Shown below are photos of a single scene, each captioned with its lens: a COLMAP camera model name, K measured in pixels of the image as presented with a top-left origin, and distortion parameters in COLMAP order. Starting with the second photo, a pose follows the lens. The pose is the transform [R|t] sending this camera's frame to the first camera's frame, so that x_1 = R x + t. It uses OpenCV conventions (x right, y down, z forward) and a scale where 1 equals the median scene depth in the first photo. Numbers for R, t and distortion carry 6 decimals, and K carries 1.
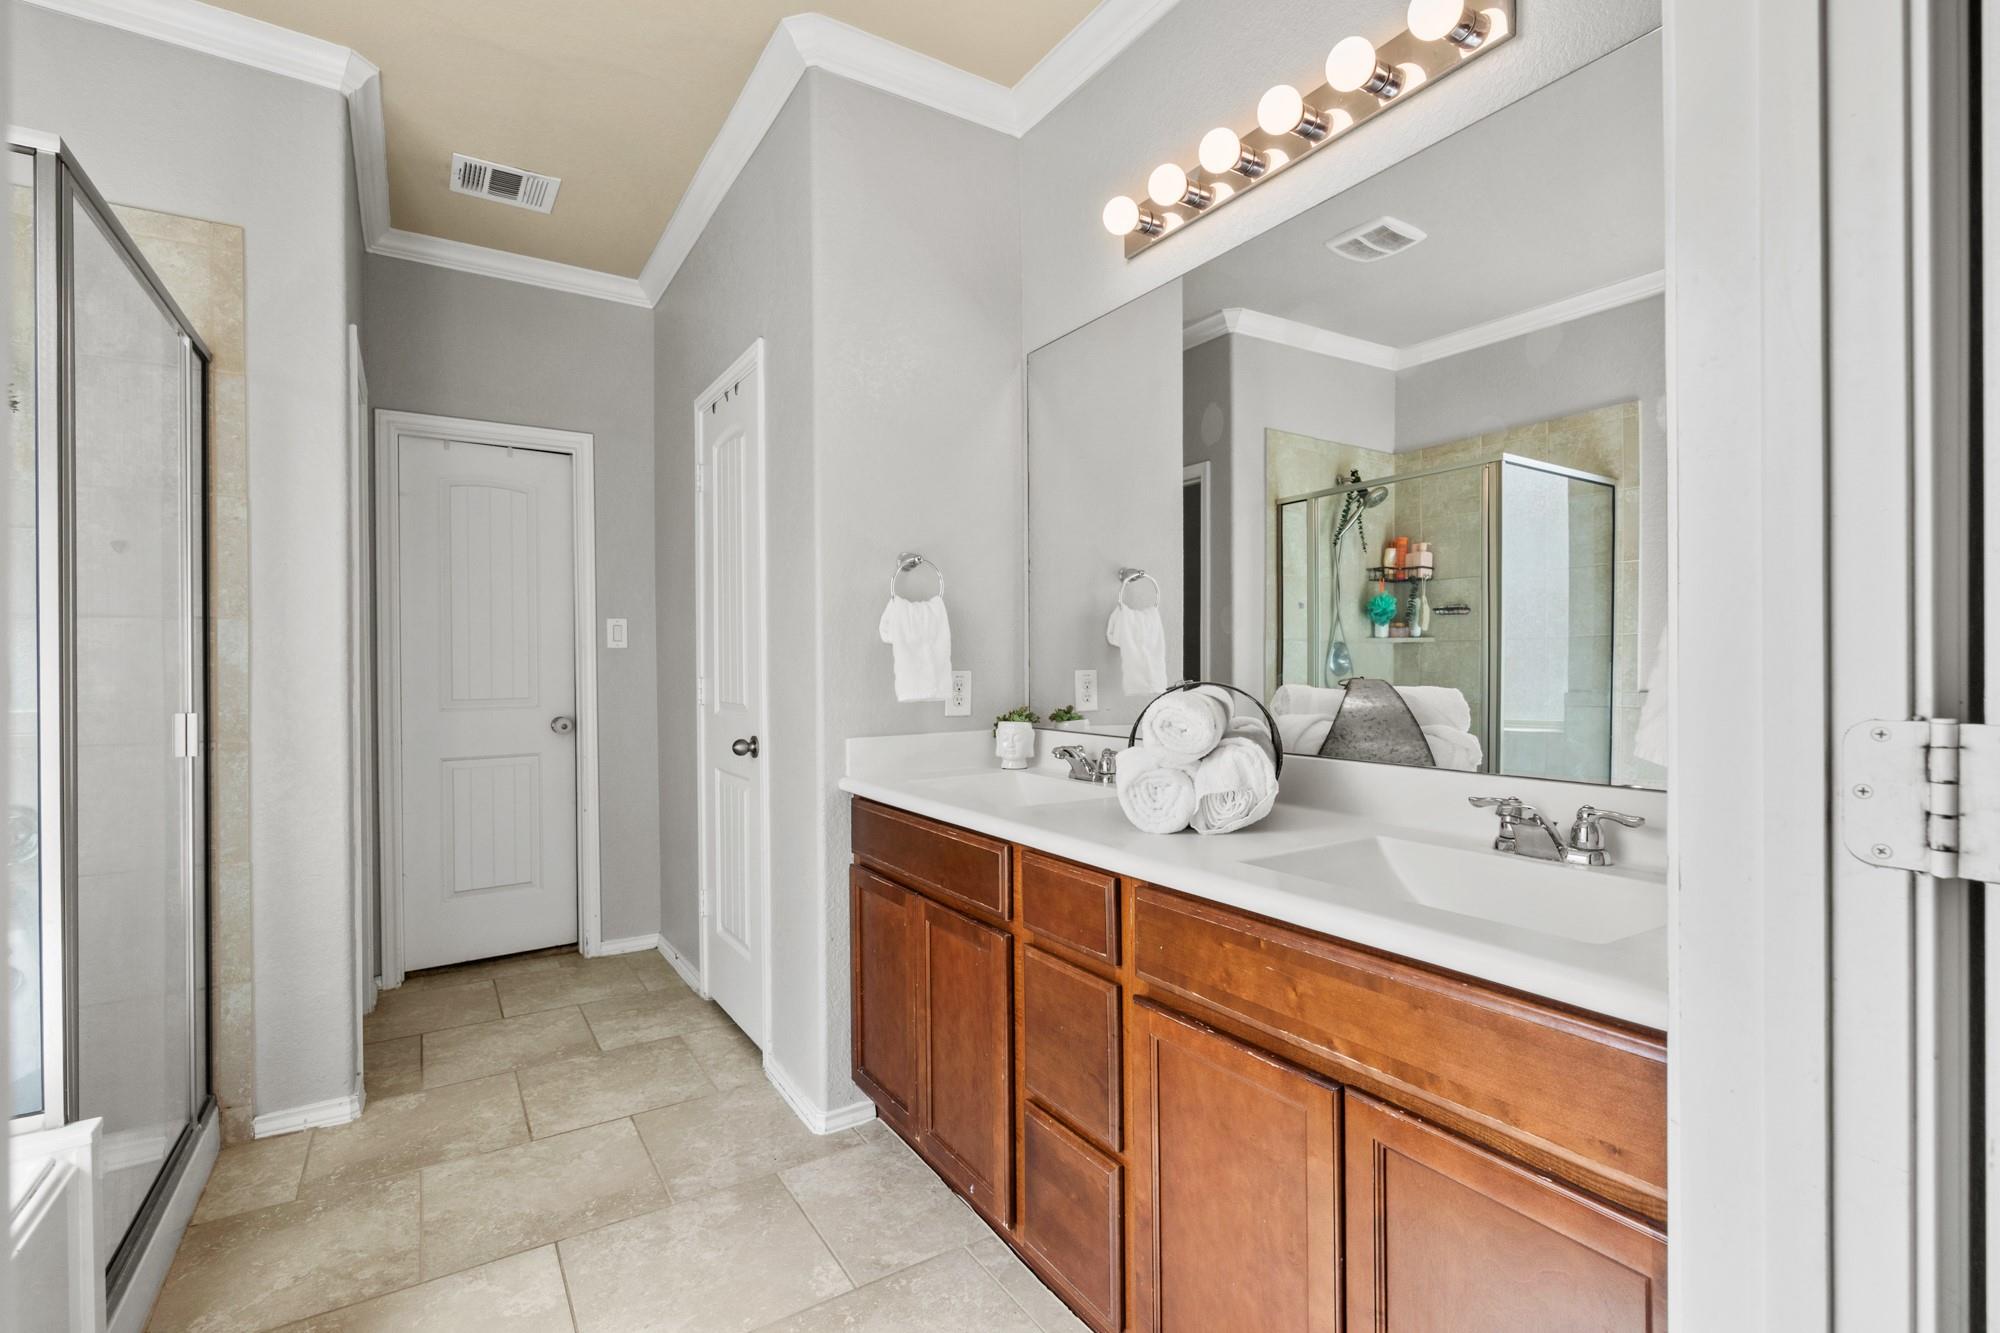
lens RADIAL K [[907.9, 0, 1004.8], [0, 907.9, 663.1], [0, 0, 1]] dist [-0.000620, -0.000754]
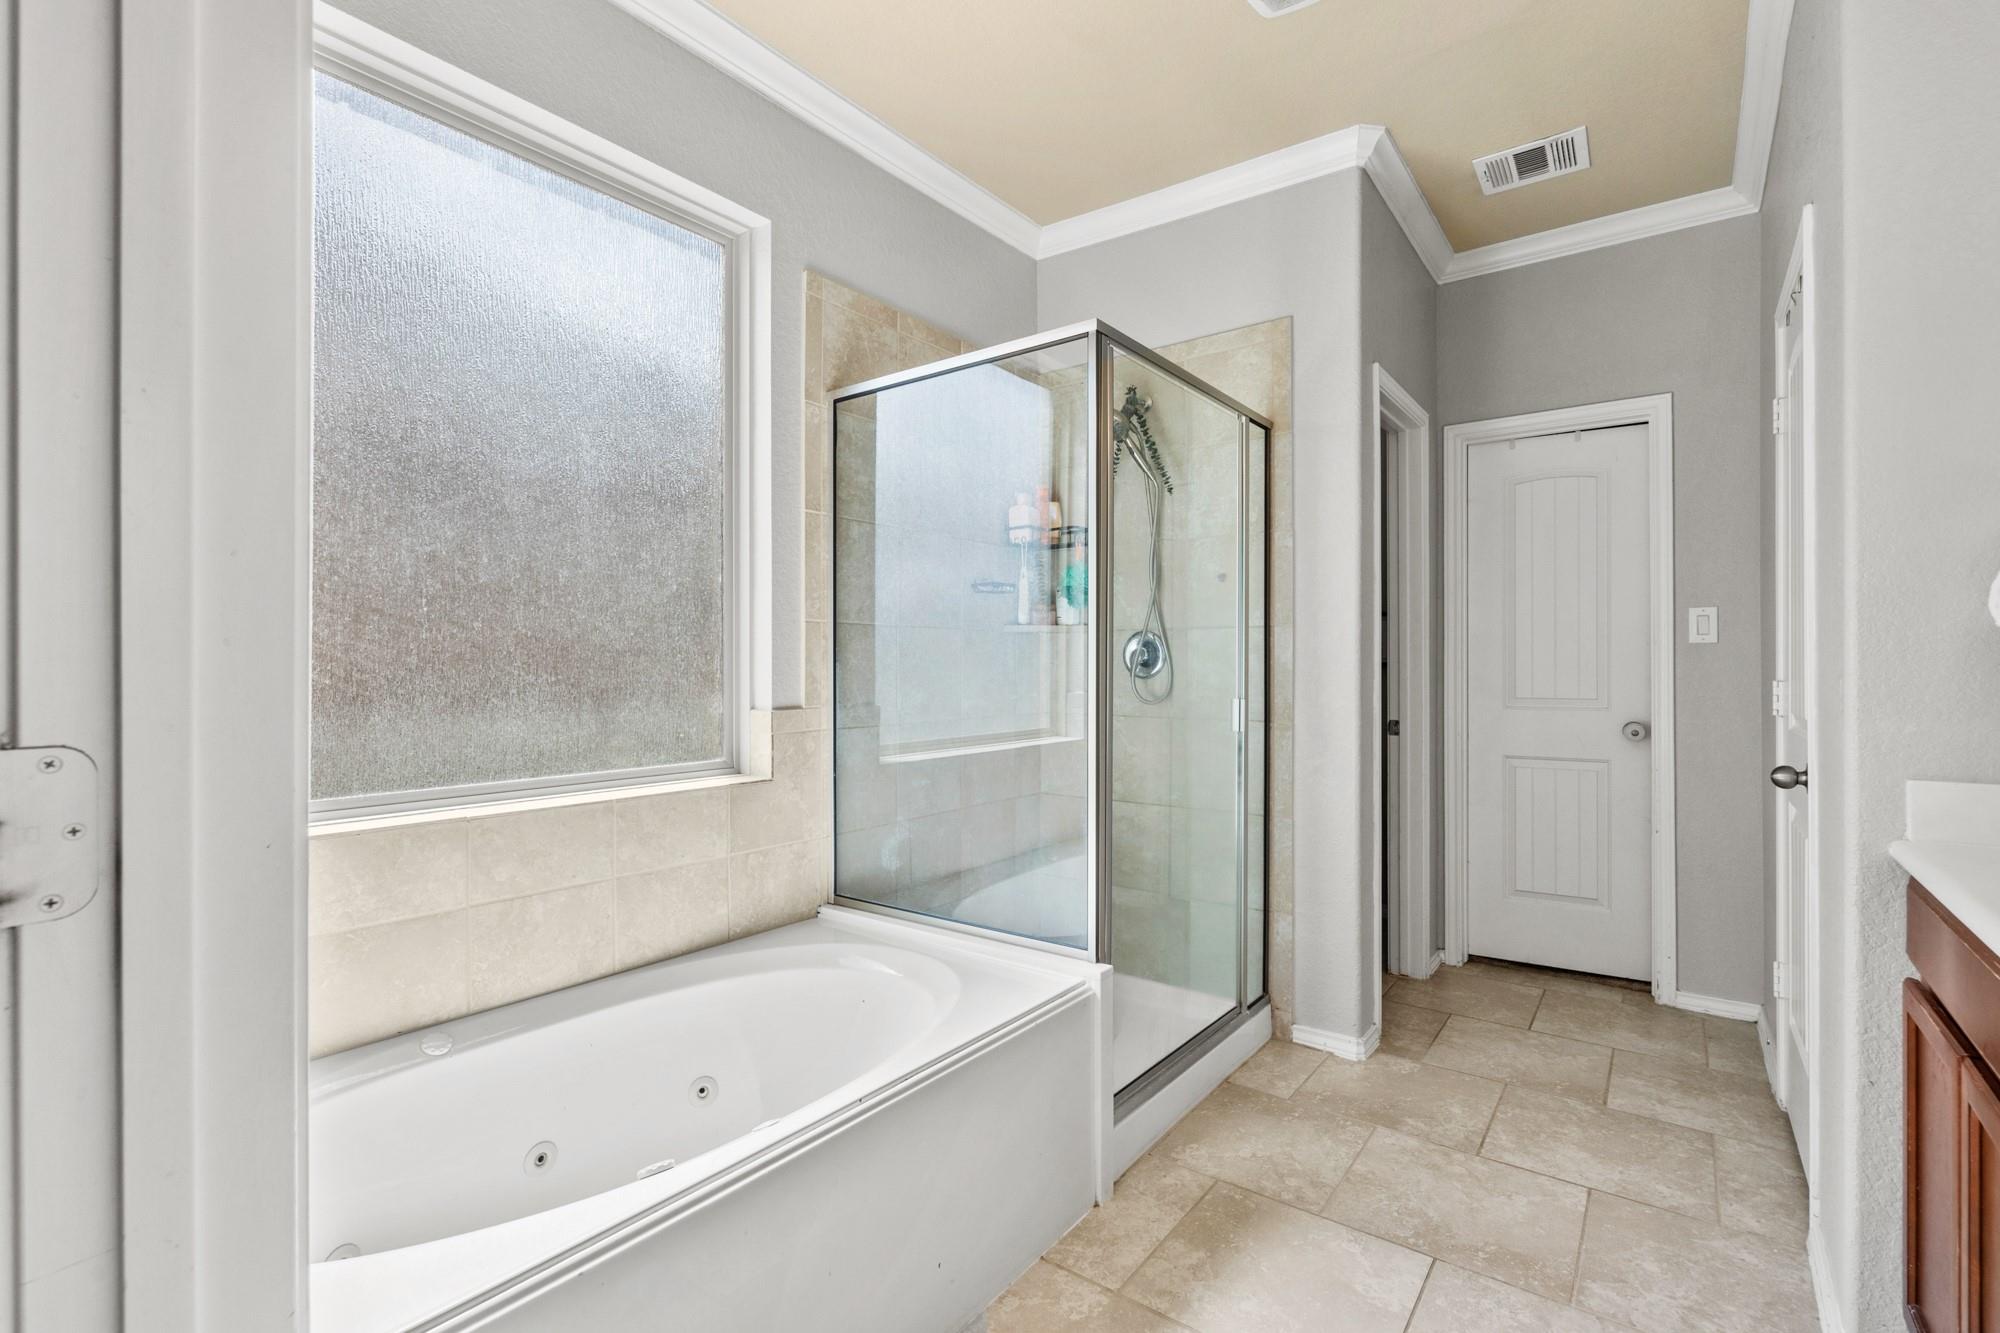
lens RADIAL K [[907.9, 0, 1004.8], [0, 907.9, 663.1], [0, 0, 1]] dist [-0.000620, -0.000754]
pose [[0.350677, 0.002591, -0.936493, 0.189671], [-0.000222, 0.999996, 0.002684, -0.000730], [0.936497, -0.000733, 0.350676, 0.173744]]
